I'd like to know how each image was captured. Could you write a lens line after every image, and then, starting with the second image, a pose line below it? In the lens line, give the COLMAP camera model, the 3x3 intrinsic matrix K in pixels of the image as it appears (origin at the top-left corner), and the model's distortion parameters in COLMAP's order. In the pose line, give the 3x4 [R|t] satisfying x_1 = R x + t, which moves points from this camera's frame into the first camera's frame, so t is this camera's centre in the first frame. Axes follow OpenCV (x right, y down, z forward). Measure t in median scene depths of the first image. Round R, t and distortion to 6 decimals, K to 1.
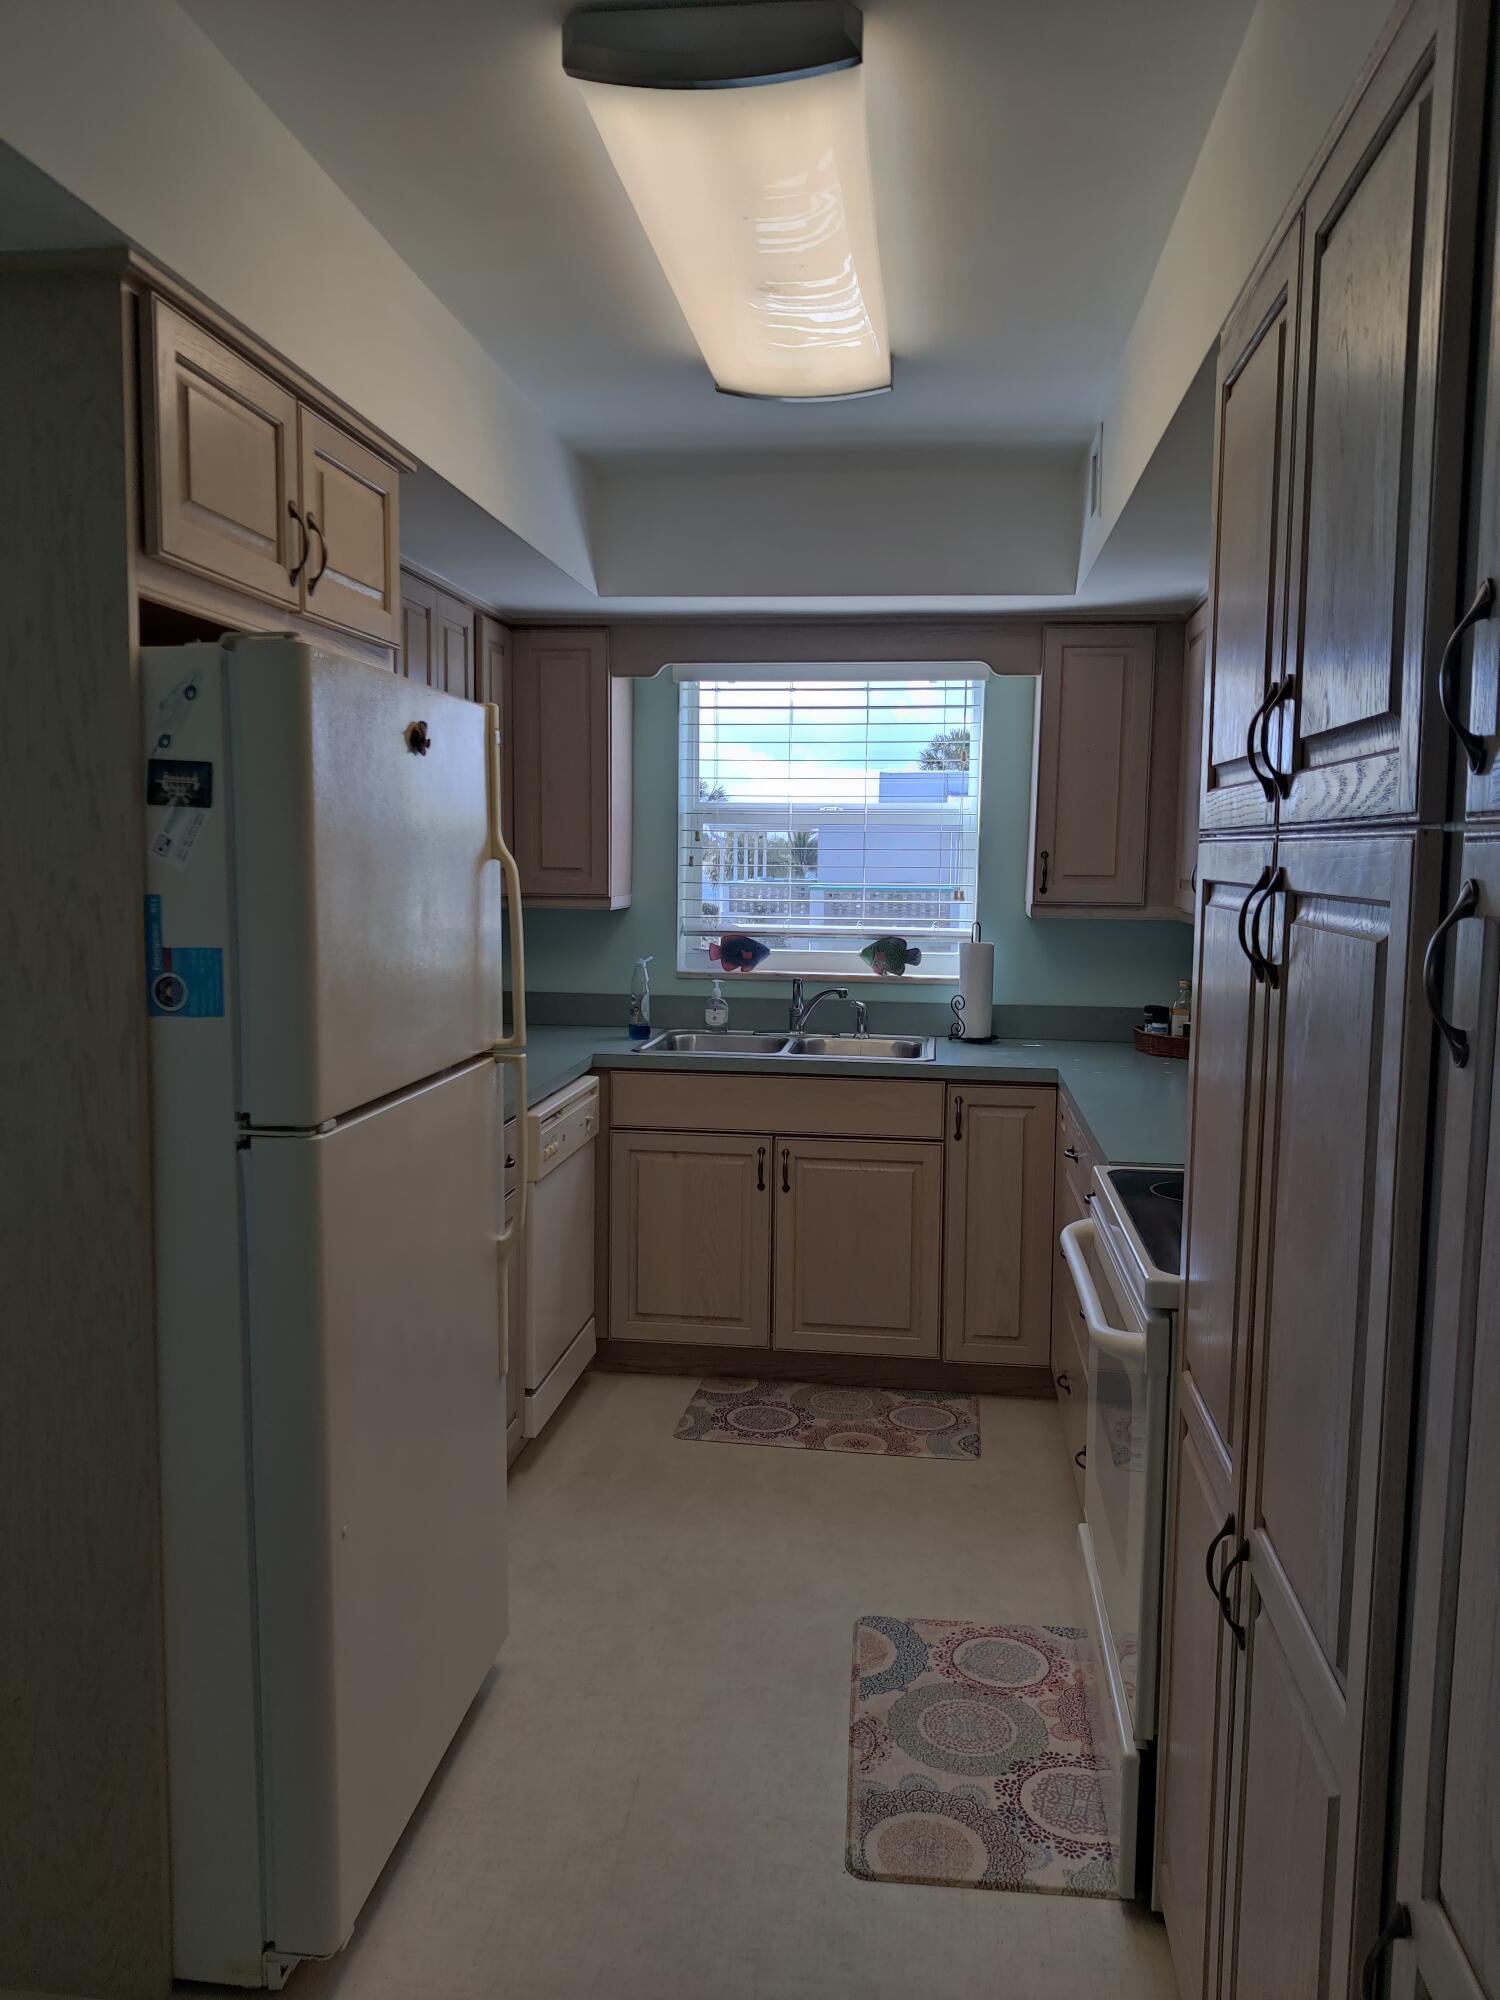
lens RADIAL K [[1438.1, 0, 750.0], [0, 1438.1, 1000.0], [0, 0, 1]] dist [0.048481, -0.127886]
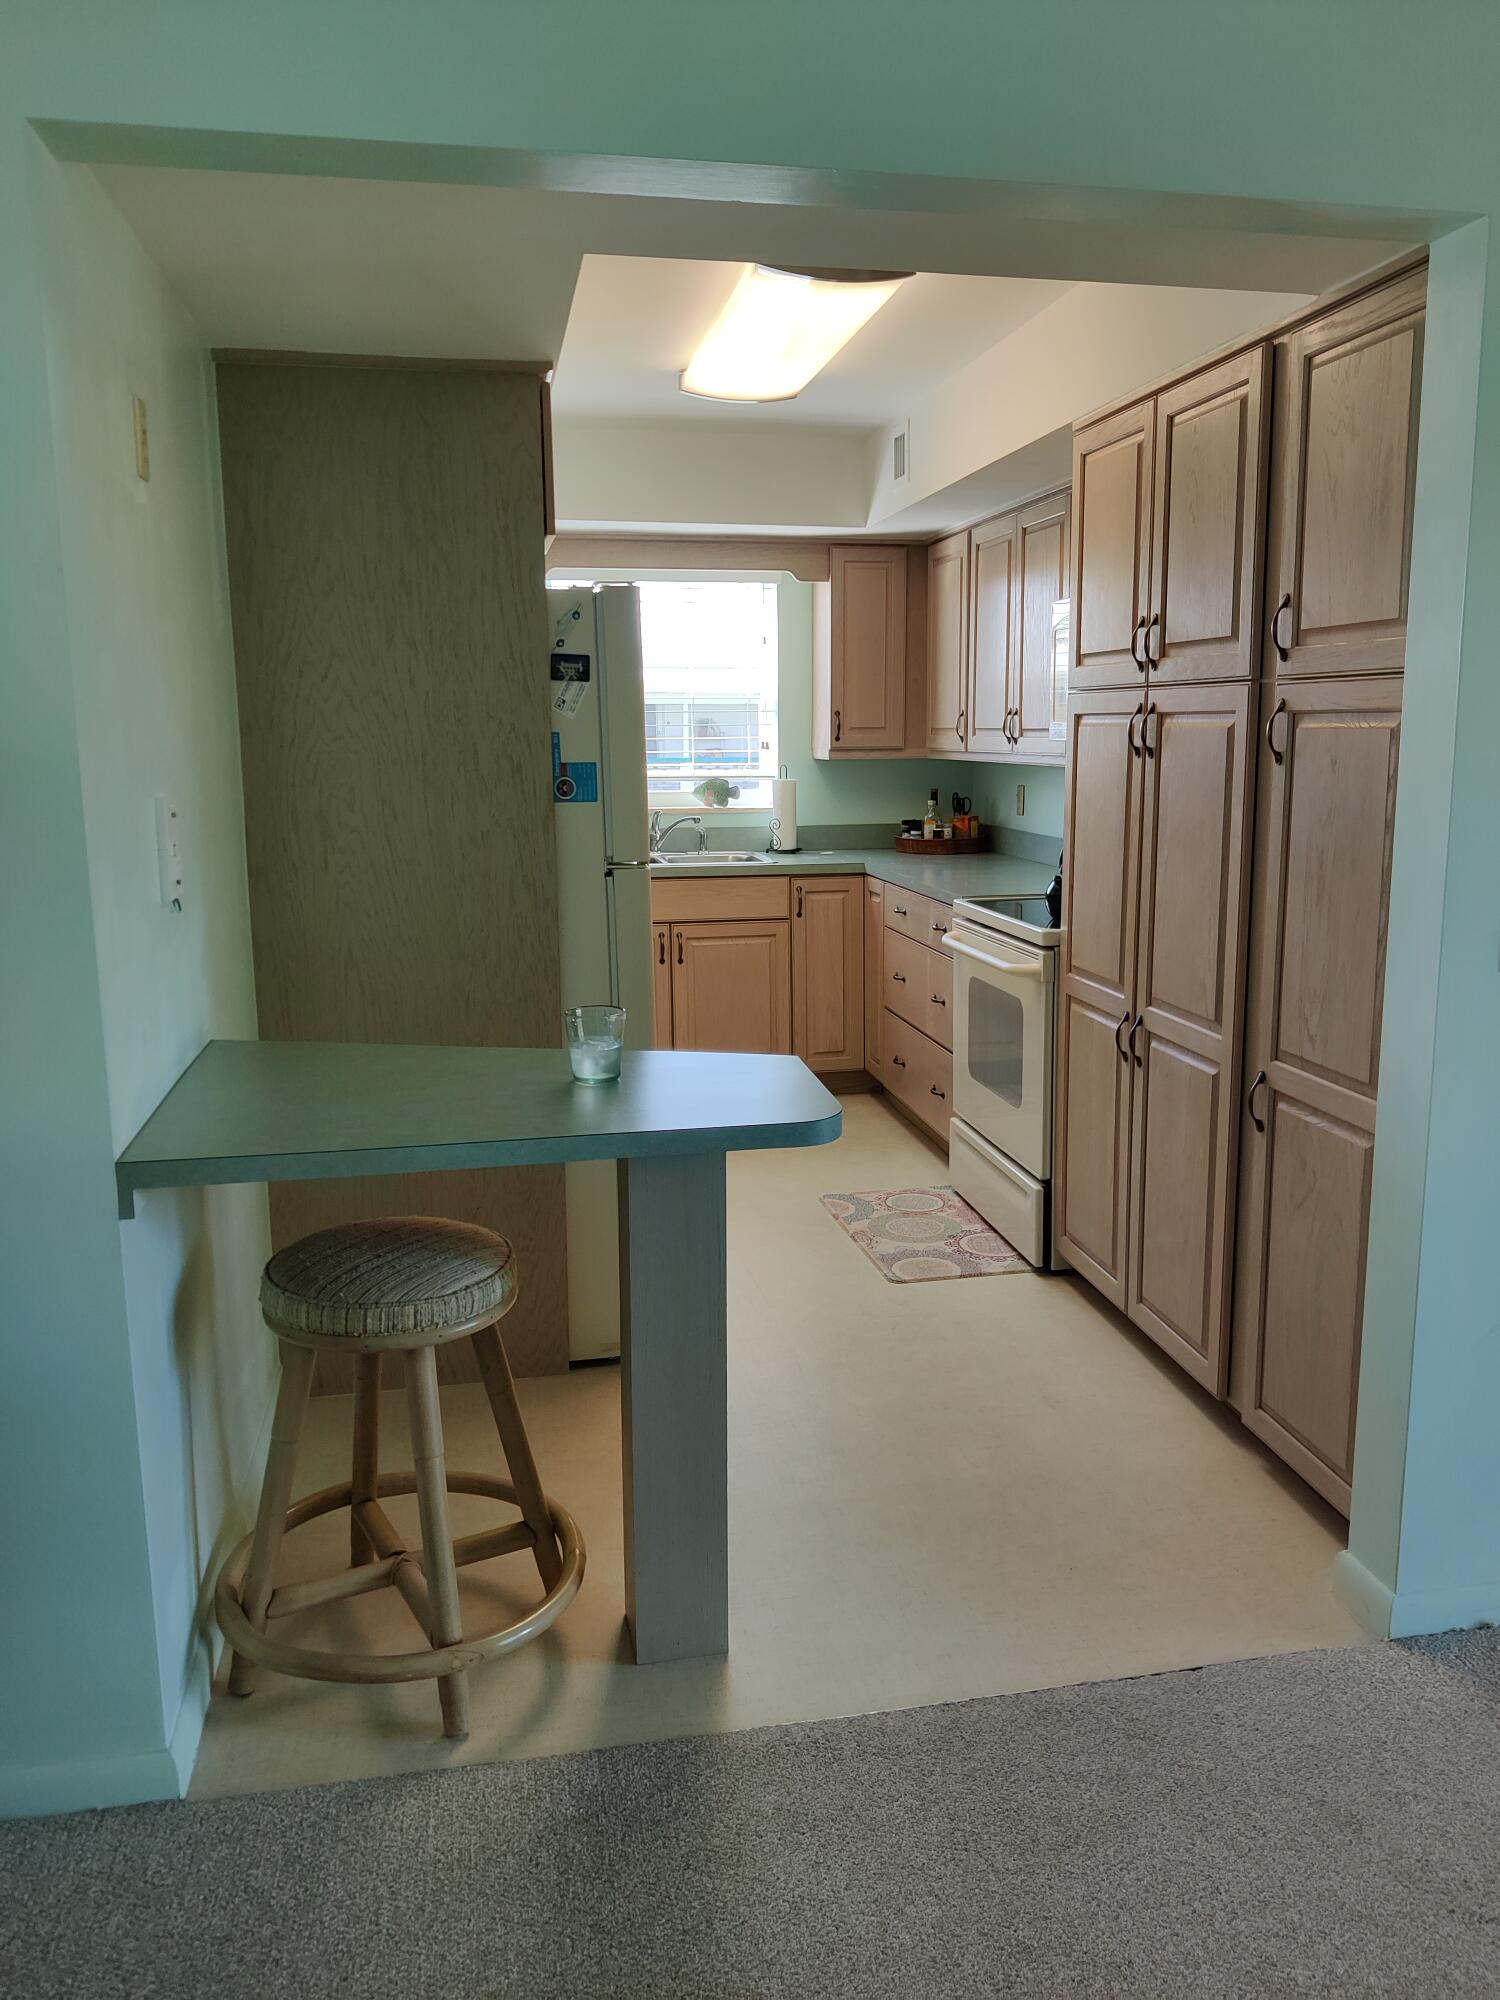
lens RADIAL K [[1438.1, 0, 750.0], [0, 1438.1, 1000.0], [0, 0, 1]] dist [0.048481, -0.127886]
pose [[0.952117, -0.075743, 0.296202, -0.531633], [0.050540, 0.994490, 0.091847, 0.073829], [-0.301527, -0.072479, 0.950699, -0.551396]]
